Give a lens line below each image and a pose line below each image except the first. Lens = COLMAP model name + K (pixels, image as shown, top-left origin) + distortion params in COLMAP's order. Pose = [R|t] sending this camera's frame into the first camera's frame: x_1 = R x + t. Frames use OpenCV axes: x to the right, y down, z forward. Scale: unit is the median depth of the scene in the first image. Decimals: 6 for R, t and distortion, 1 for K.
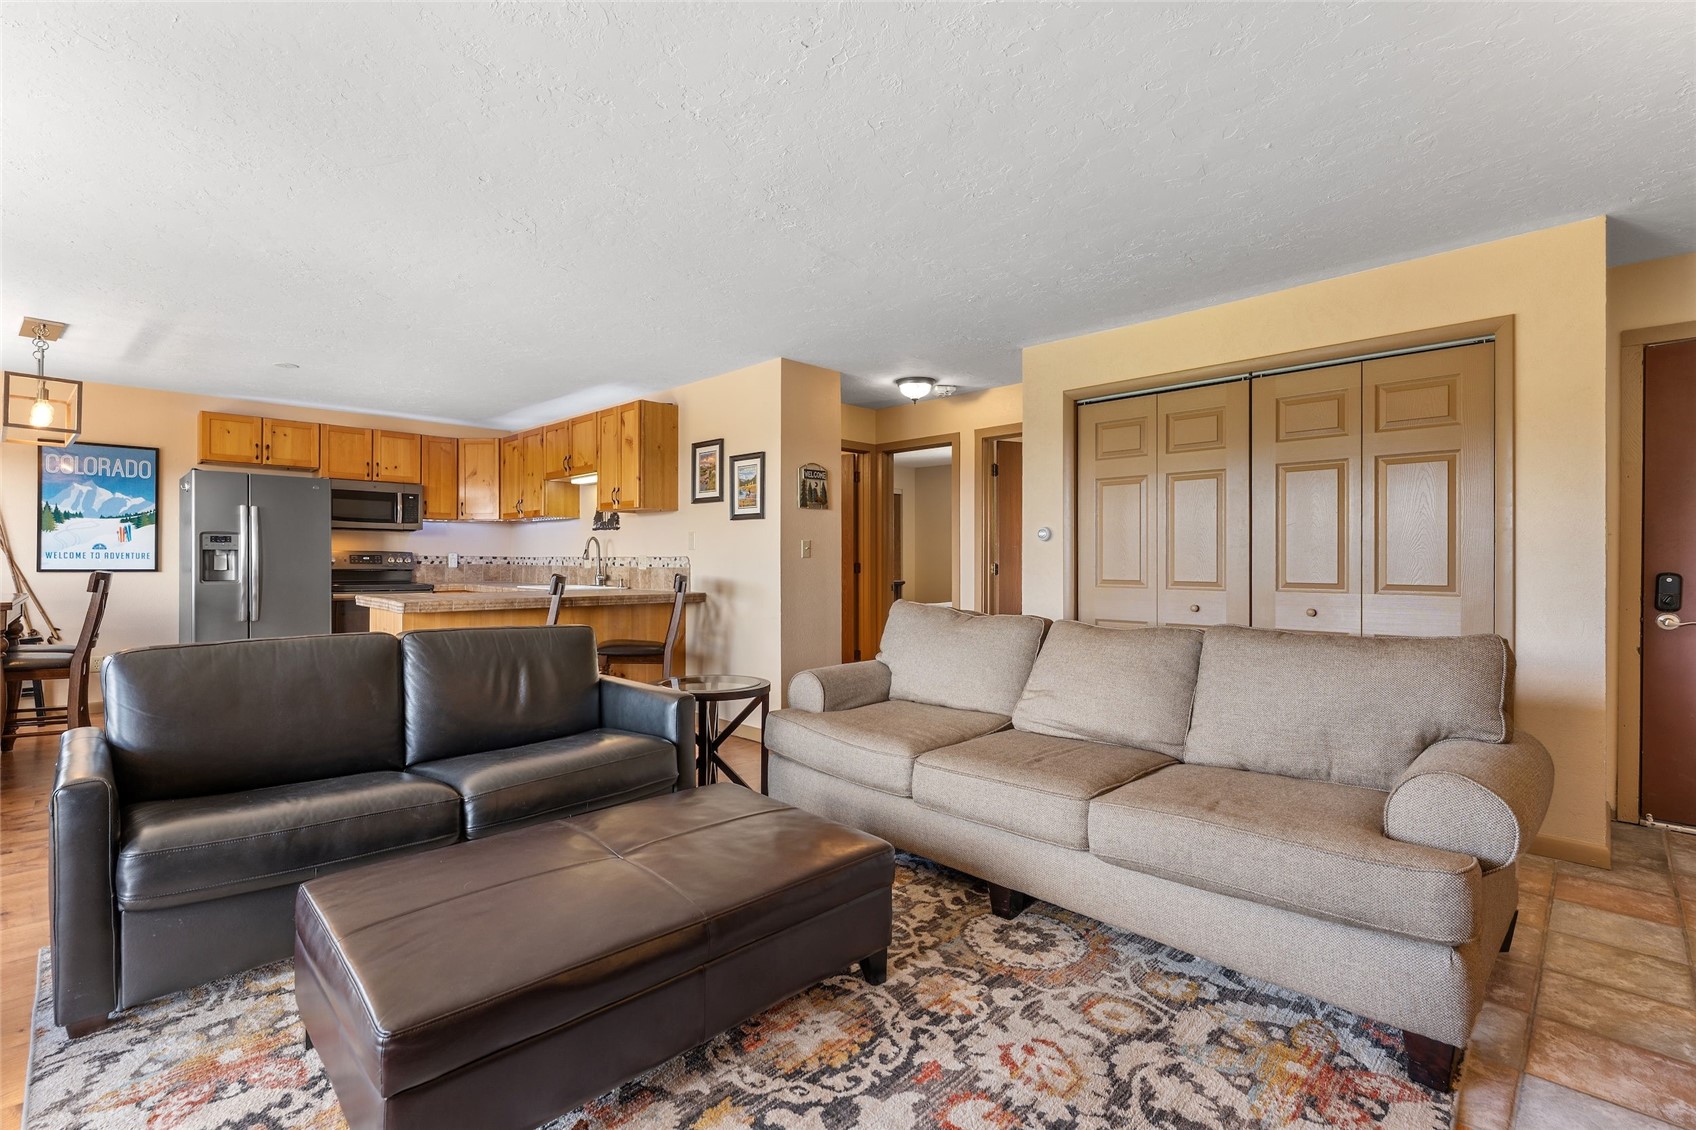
lens RADIAL K [[774.6, 0, 847.3], [0, 774.6, 559.9], [0, 0, 1]] dist [-0.002442, 0.000589]
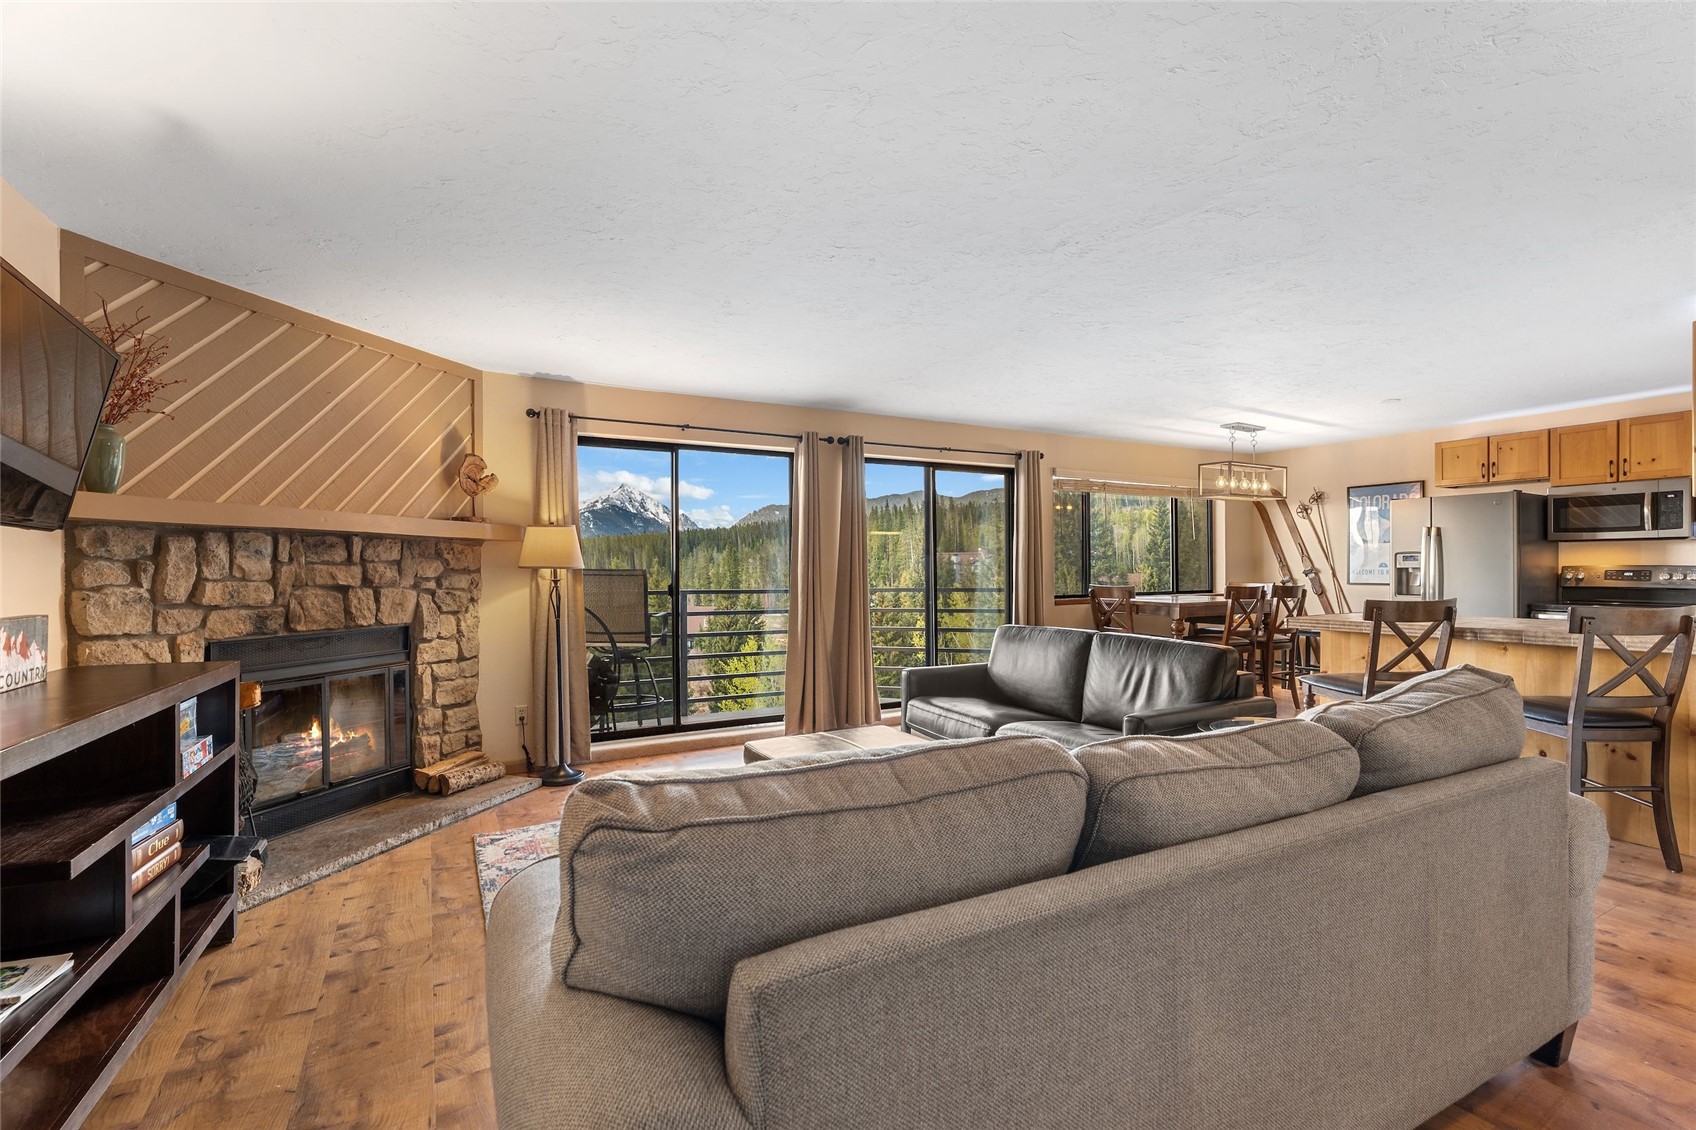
lens RADIAL K [[760.2, 0, 848.2], [0, 760.2, 574.6], [0, 0, 1]] dist [-0.000694, 0.000055]
pose [[-0.268979, 0.004565, -0.963135, 0.462733], [0.005927, 0.999978, 0.003085, -0.010427], [0.963128, -0.004879, -0.269000, 0.480228]]
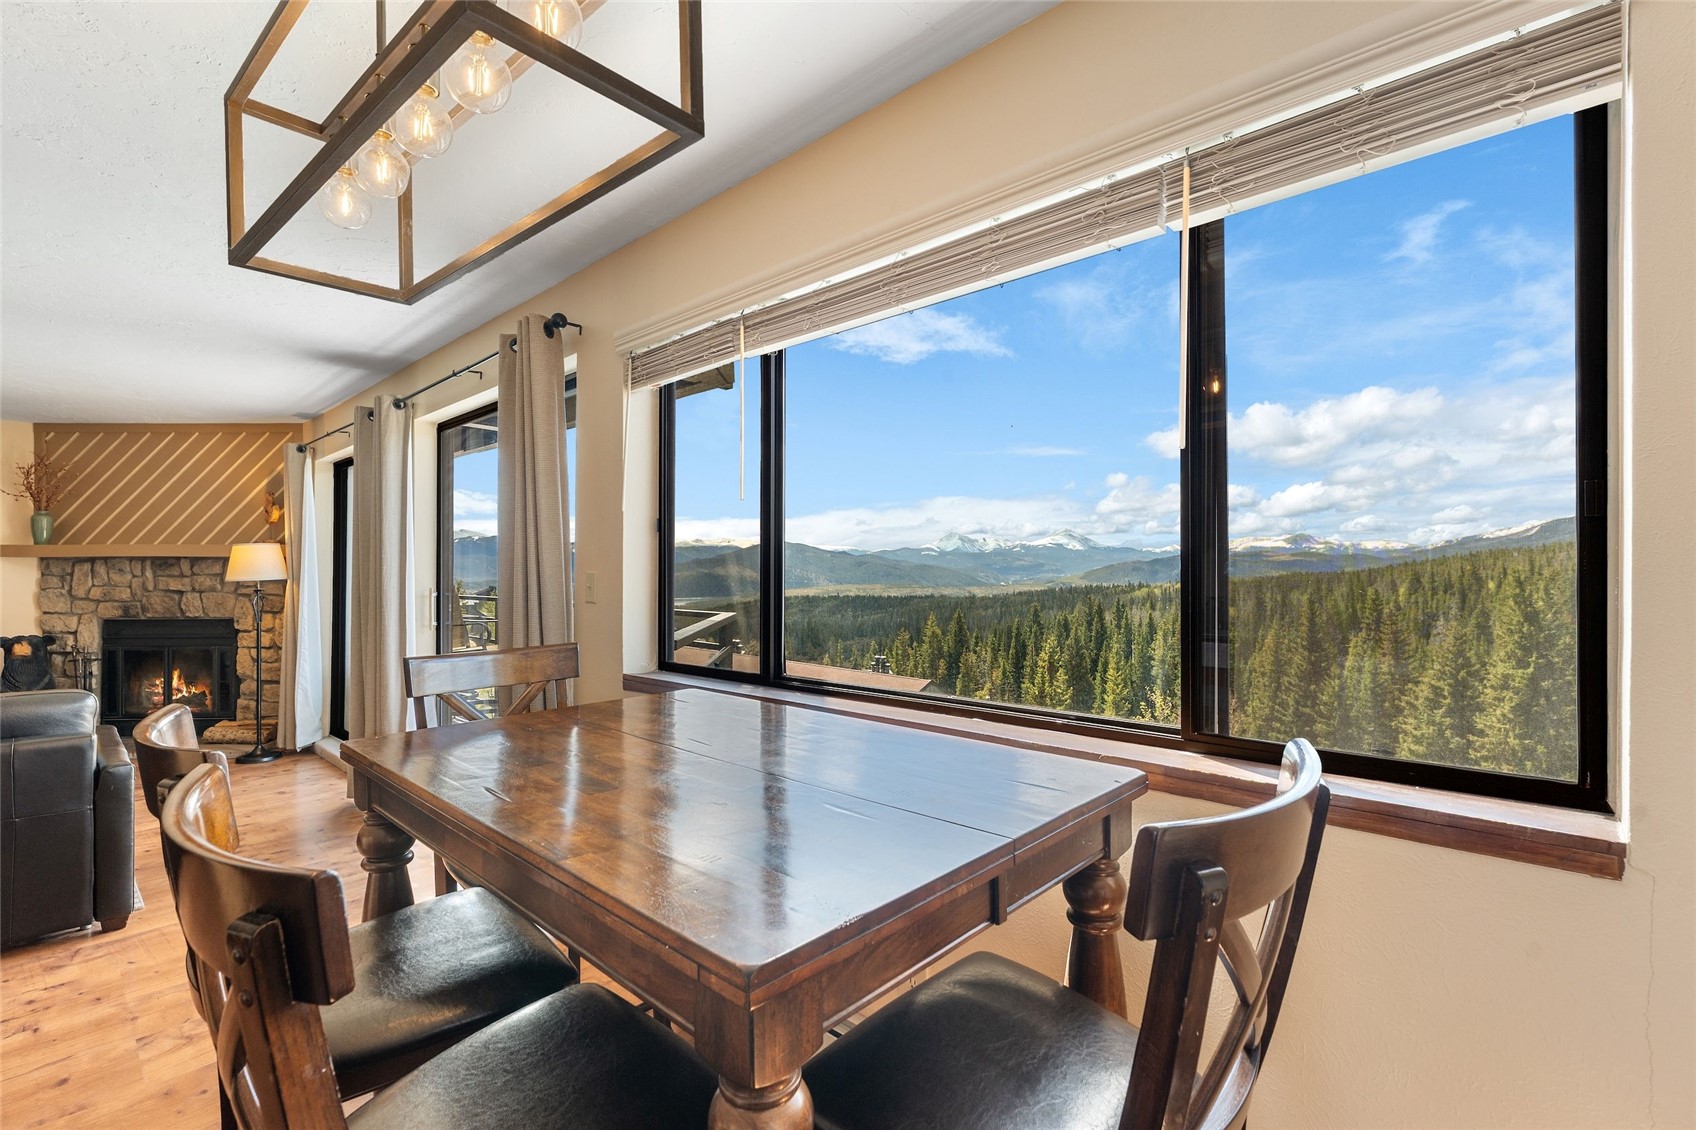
lens RADIAL K [[762.6, 0, 845.3], [0, 762.6, 564.6], [0, 0, 1]] dist [-0.000006, -0.000721]
pose [[-0.999302, -0.001415, -0.037332, -0.866537], [-0.001164, 0.999977, -0.006739, -0.029665], [0.037341, -0.006691, -0.999280, 0.933455]]
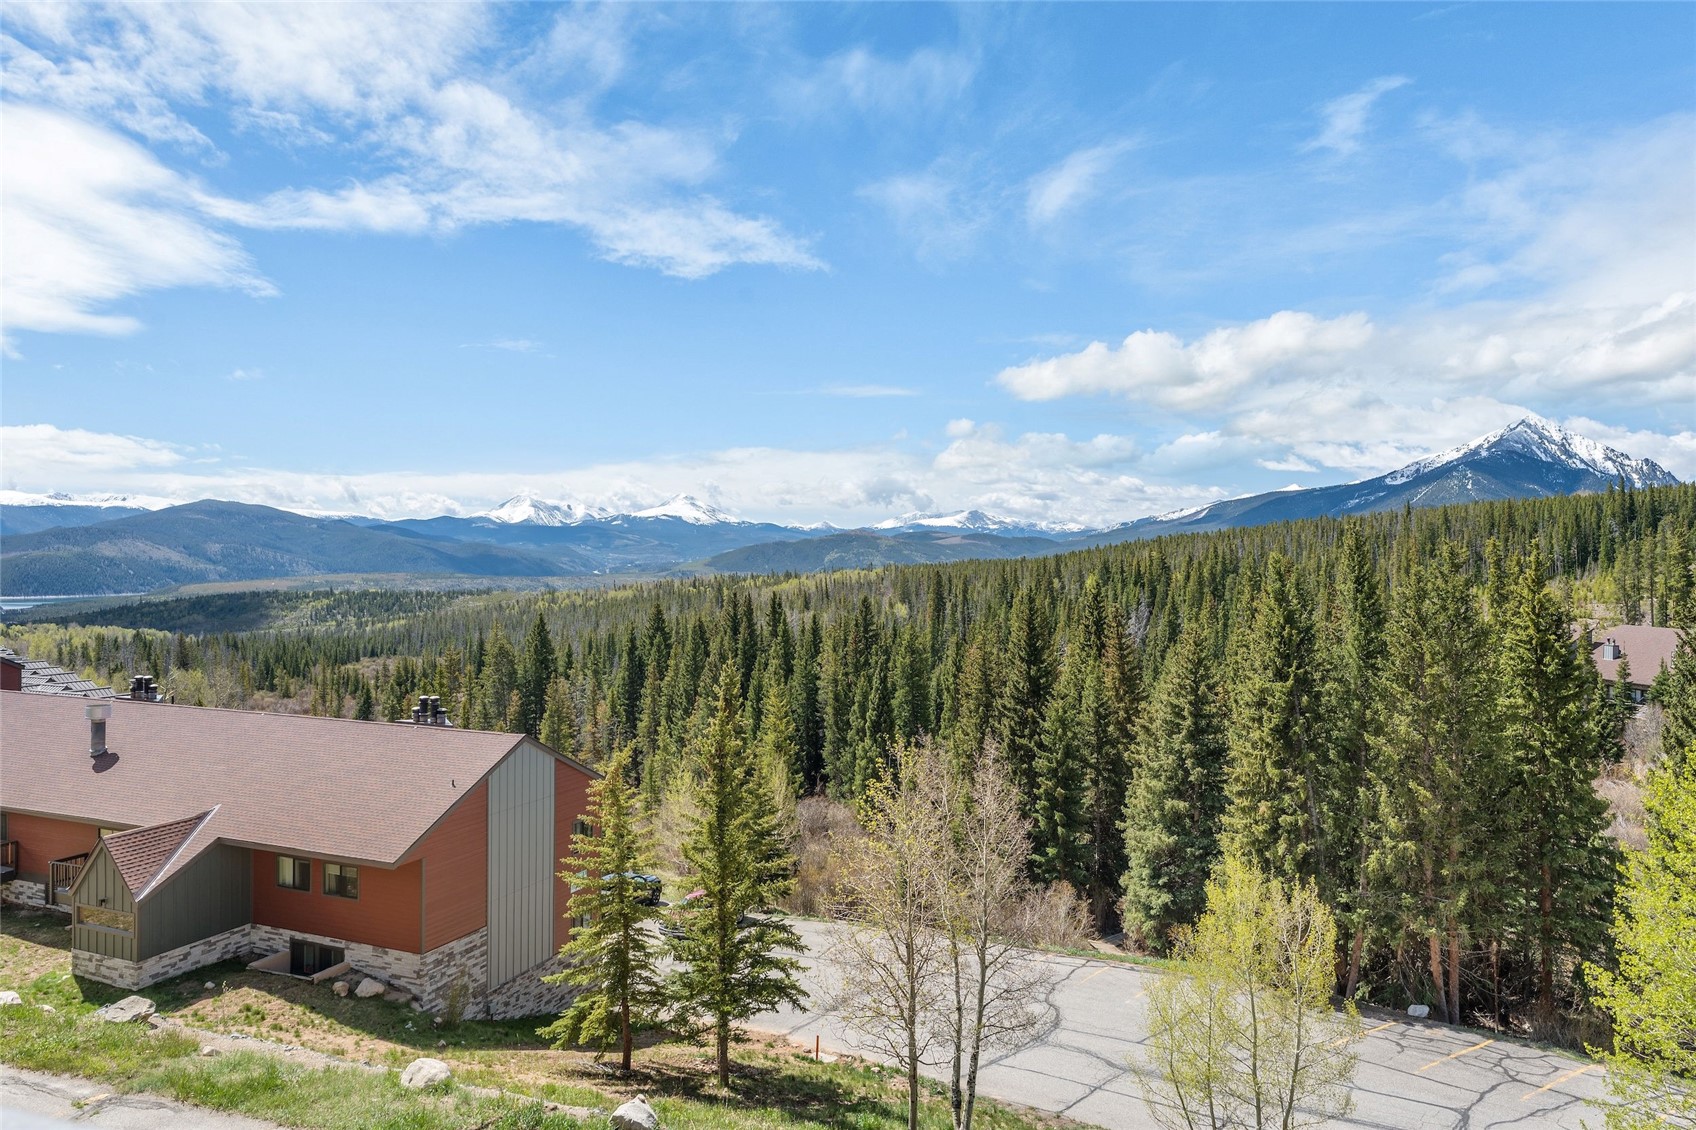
lens RADIAL K [[1111.2, 0, 844.4], [0, 1111.2, 565.7], [0, 0, 1]] dist [0.002034, -0.001622]
pose [[-0.895589, -0.005793, -0.444845, -0.732519], [-0.011222, 0.999891, 0.009572, -0.035920], [0.444741, 0.013565, -0.895556, 0.188696]]
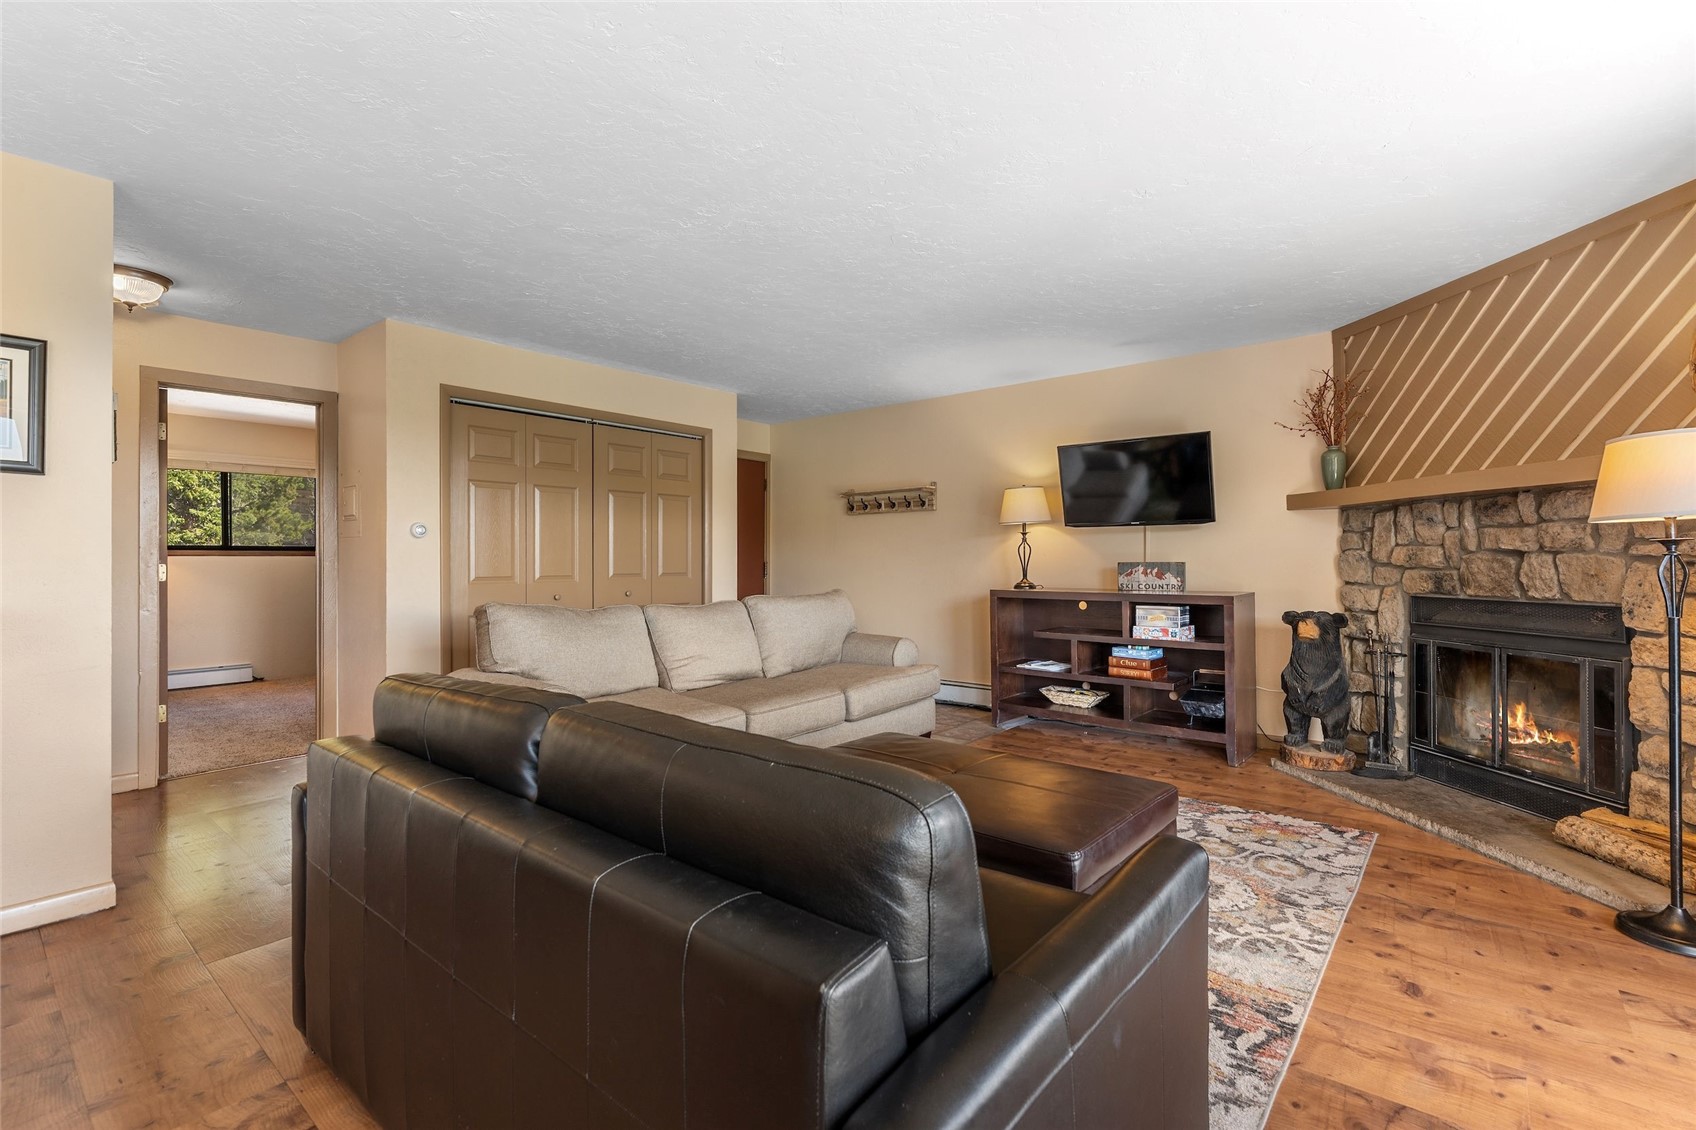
lens RADIAL K [[758.8, 0, 840.9], [0, 758.8, 558.9], [0, 0, 1]] dist [-0.002614, -0.000124]
pose [[-0.088336, 0.001480, 0.996090, -0.545349], [0.003928, 0.999992, -0.001138, 0.003430], [-0.996083, 0.003812, -0.088341, 0.450825]]
